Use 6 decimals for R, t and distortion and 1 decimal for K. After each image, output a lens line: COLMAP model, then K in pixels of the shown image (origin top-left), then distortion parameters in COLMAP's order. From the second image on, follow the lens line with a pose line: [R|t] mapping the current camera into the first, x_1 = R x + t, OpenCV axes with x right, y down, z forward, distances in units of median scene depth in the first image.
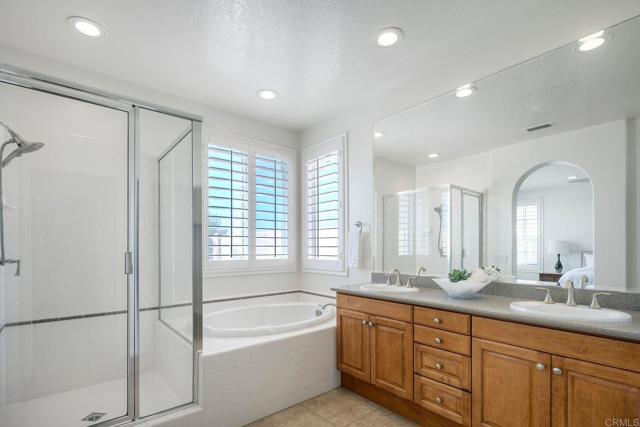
lens RADIAL K [[302.8, 0, 320.4], [0, 302.8, 247.5], [0, 0, 1]] dist [-0.000962, 0.000065]
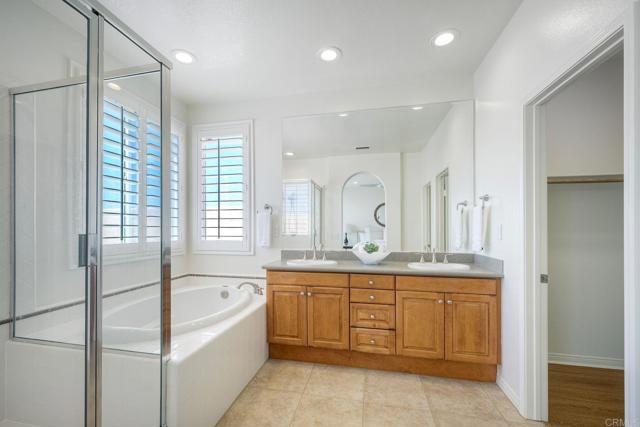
lens RADIAL K [[262.6, 0, 318.5], [0, 262.6, 227.7], [0, 0, 1]] dist [-0.000773, -0.000247]
pose [[0.795447, 0.002647, 0.606018, -0.441309], [-0.000197, 0.999992, -0.004109, 0.003634], [-0.606024, 0.003149, 0.795440, 0.194484]]
